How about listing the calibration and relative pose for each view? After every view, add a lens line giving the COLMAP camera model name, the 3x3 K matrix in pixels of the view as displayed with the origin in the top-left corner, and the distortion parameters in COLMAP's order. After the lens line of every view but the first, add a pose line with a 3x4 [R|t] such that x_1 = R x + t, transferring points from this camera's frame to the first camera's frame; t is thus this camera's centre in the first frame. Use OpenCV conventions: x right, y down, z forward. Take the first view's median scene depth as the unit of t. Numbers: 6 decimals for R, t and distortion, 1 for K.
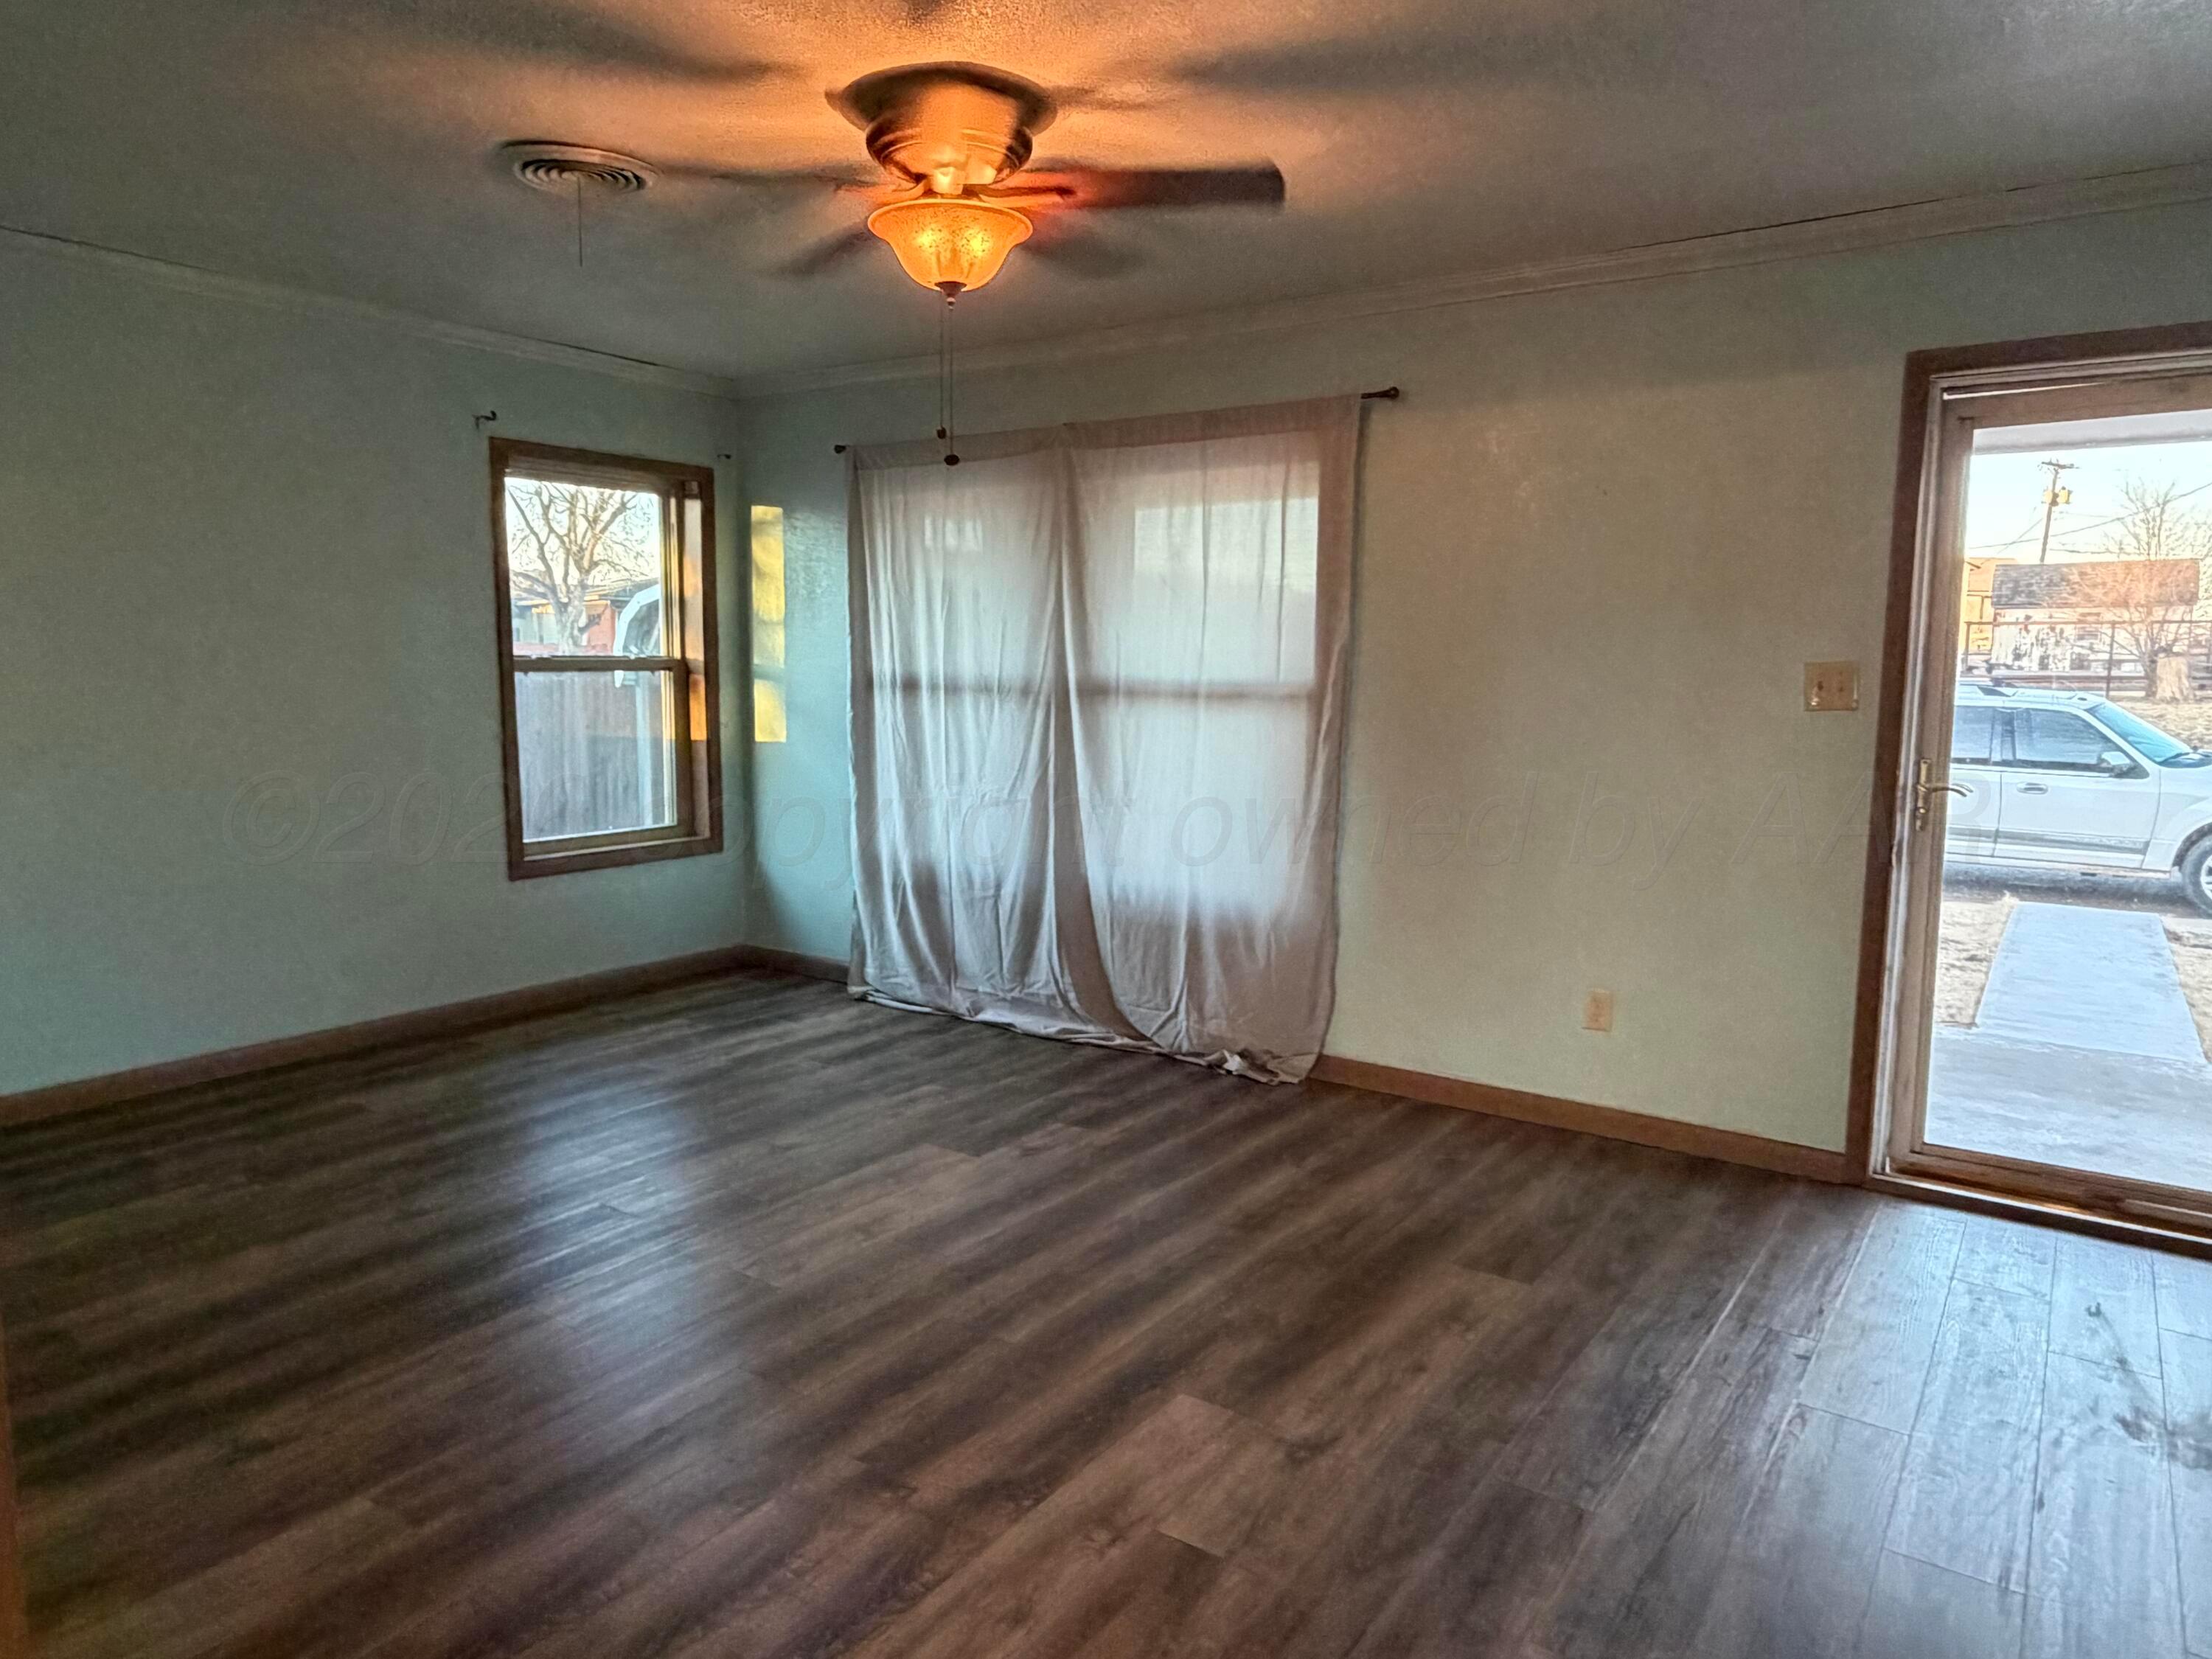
lens RADIAL K [[1394.3, 0, 1106.0], [0, 1394.3, 829.5], [0, 0, 1]] dist [-0.004134, -0.000819]
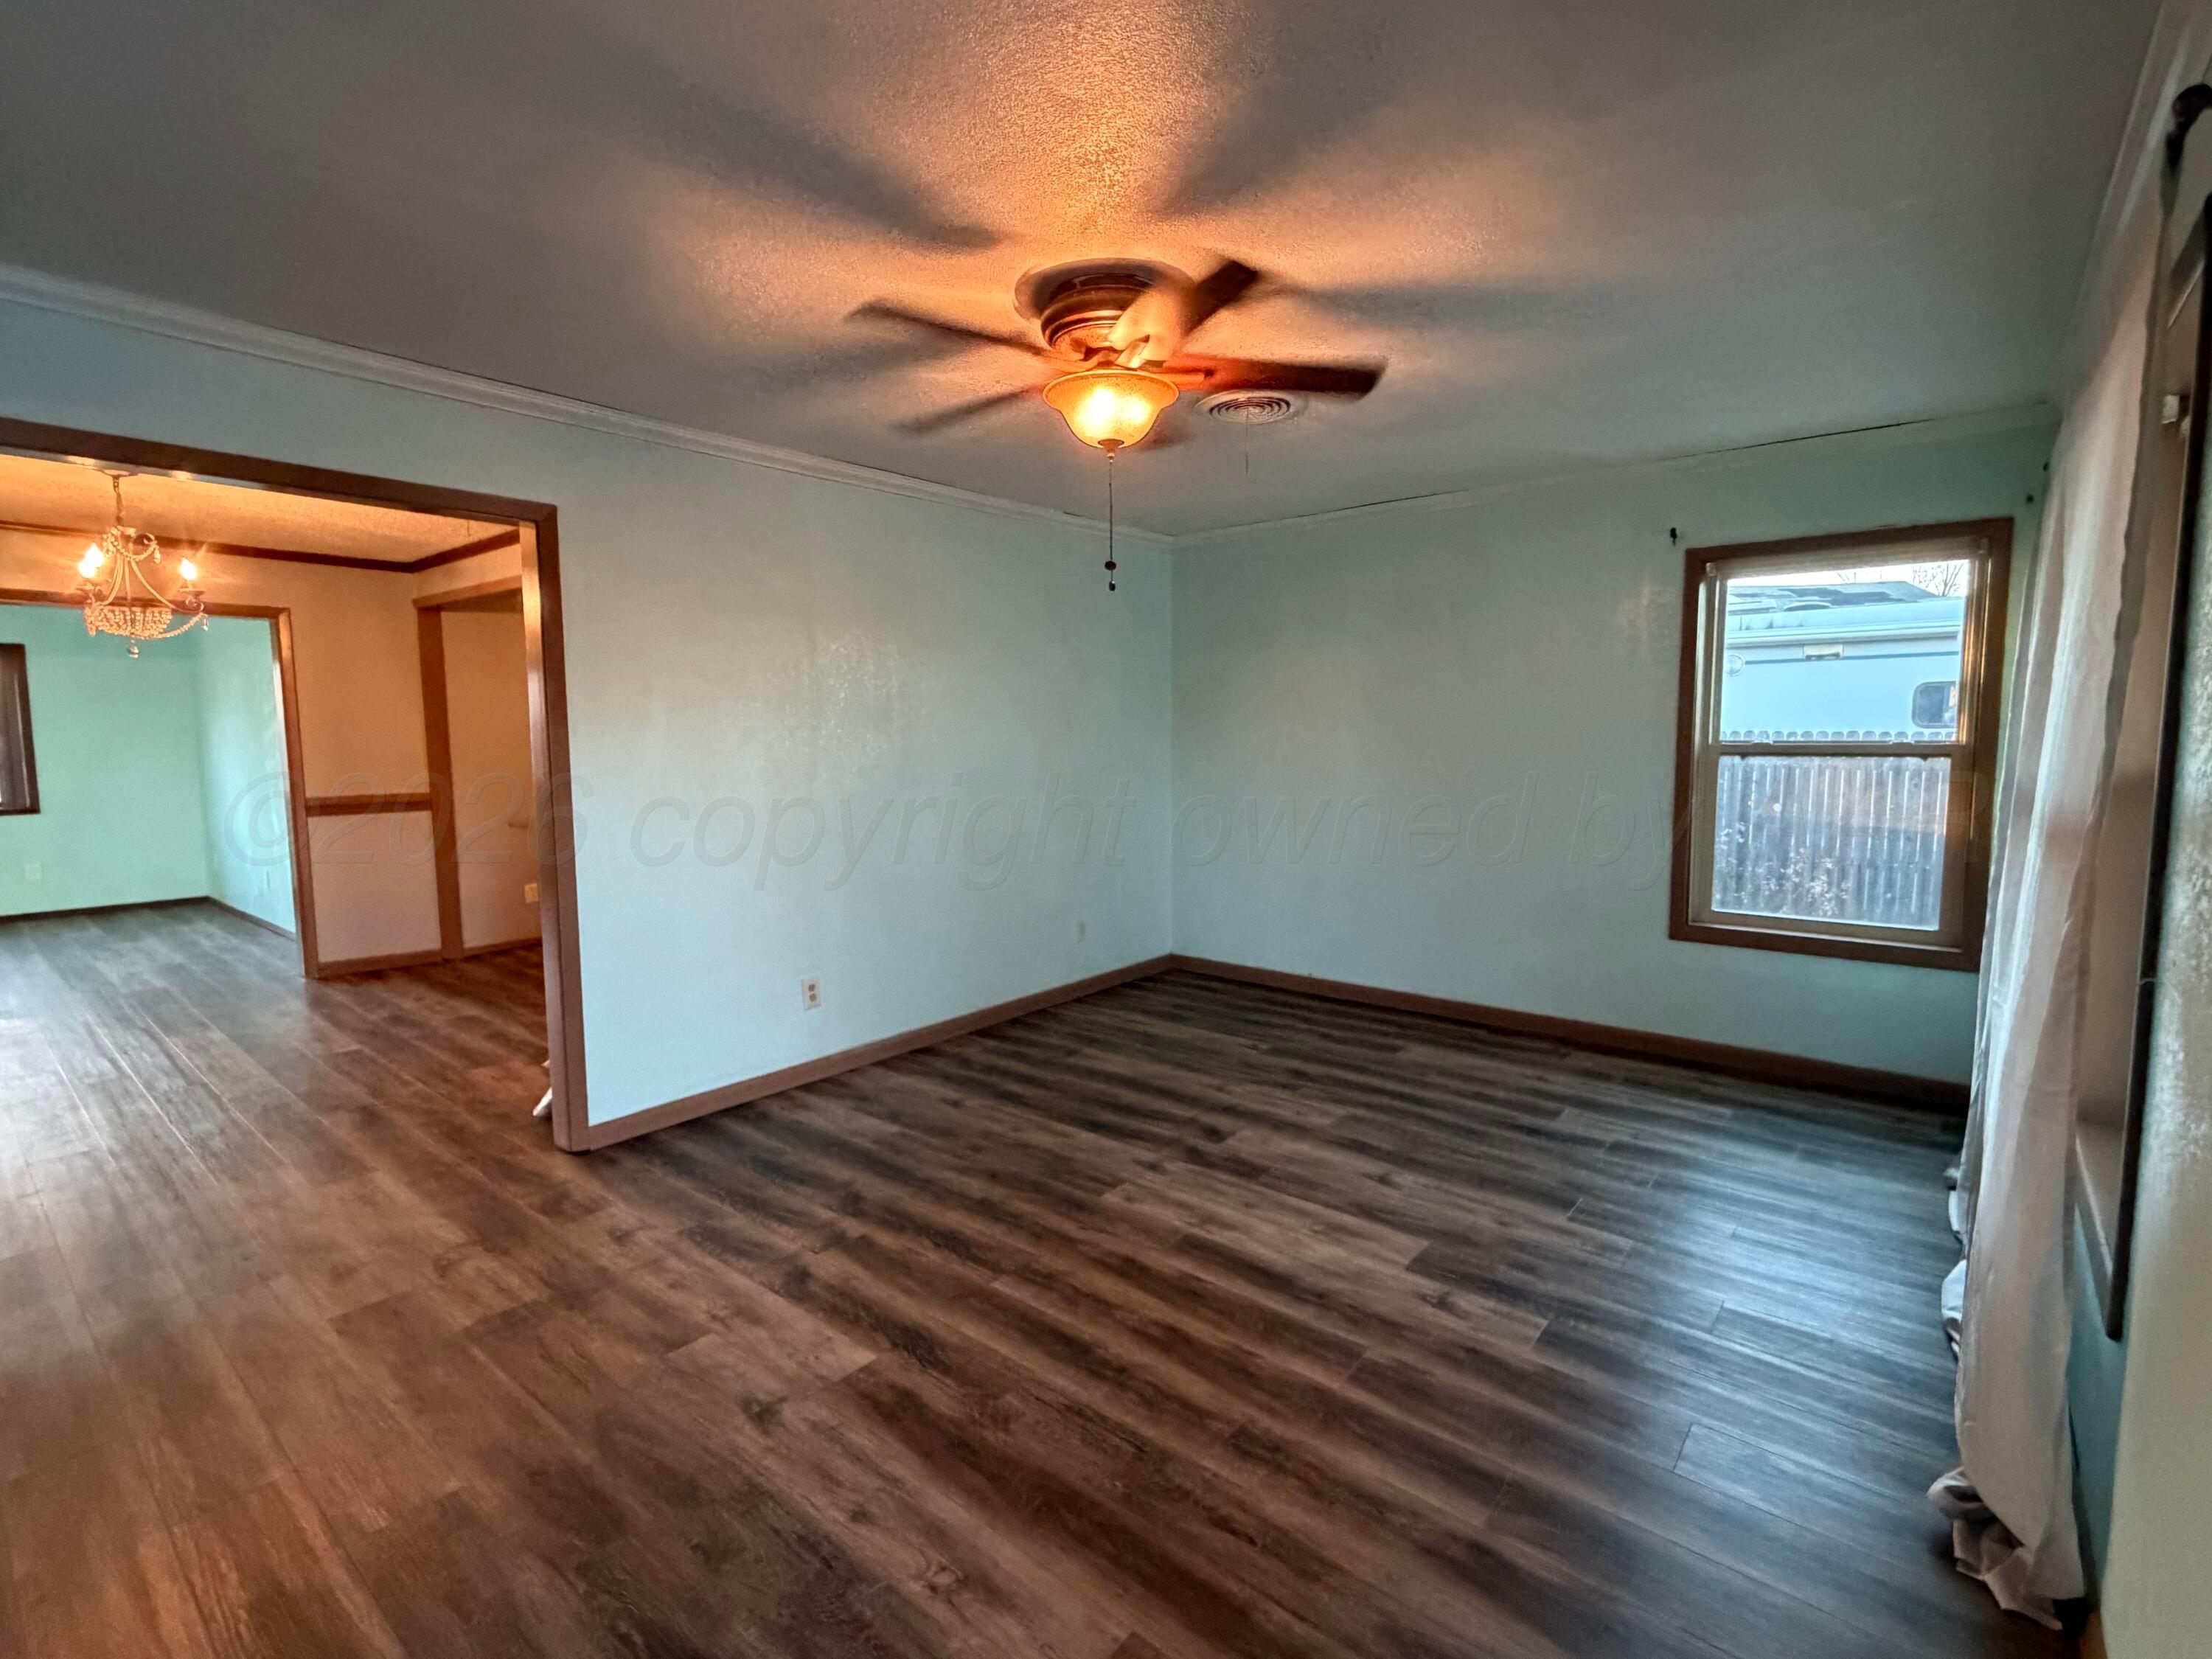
lens RADIAL K [[1042.7, 0, 1106.0], [0, 1042.7, 829.5], [0, 0, 1]] dist [-0.000025, -0.000098]
pose [[-0.076857, 0.088385, -0.993117, 0.741821], [-0.120184, 0.987979, 0.097229, -0.131311], [0.989772, 0.126829, -0.065311, 0.989004]]
